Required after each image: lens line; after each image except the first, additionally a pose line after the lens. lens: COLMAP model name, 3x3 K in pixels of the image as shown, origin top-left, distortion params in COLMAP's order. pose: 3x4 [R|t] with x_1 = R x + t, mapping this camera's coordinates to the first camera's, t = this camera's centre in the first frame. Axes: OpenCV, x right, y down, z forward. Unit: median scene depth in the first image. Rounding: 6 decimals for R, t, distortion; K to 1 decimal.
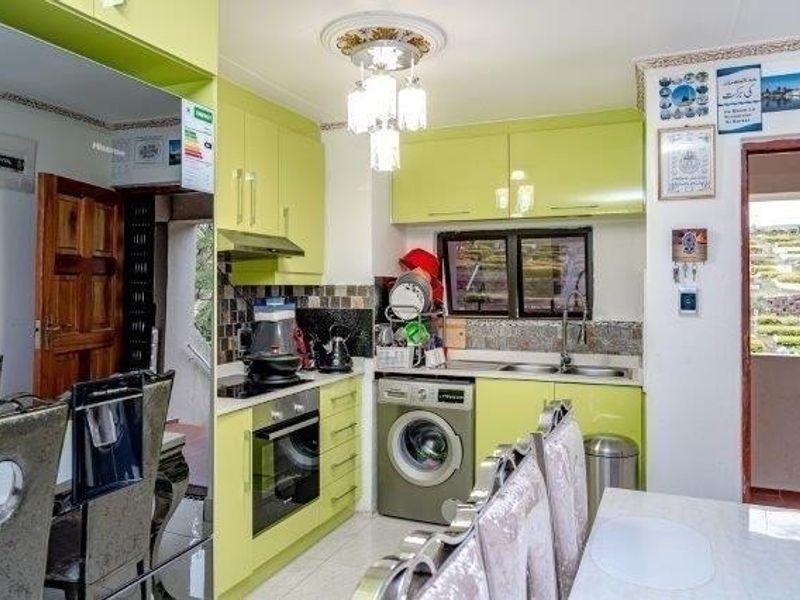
lens RADIAL K [[595.3, 0, 399.6], [0, 595.3, 305.6], [0, 0, 1]] dist [0.002465, 0.001224]
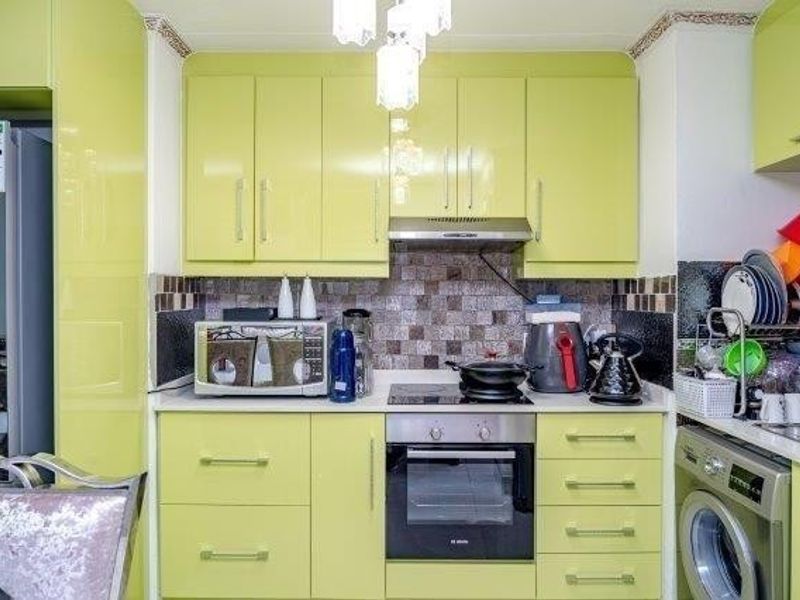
lens RADIAL K [[595.3, 0, 399.1], [0, 595.3, 295.5], [0, 0, 1]] dist [0.002465, 0.001224]
pose [[0.391952, 0.004528, -0.919974, 0.443380], [-0.024019, 0.999697, -0.005313, -0.002983], [0.919672, 0.024179, 0.391943, 0.501682]]
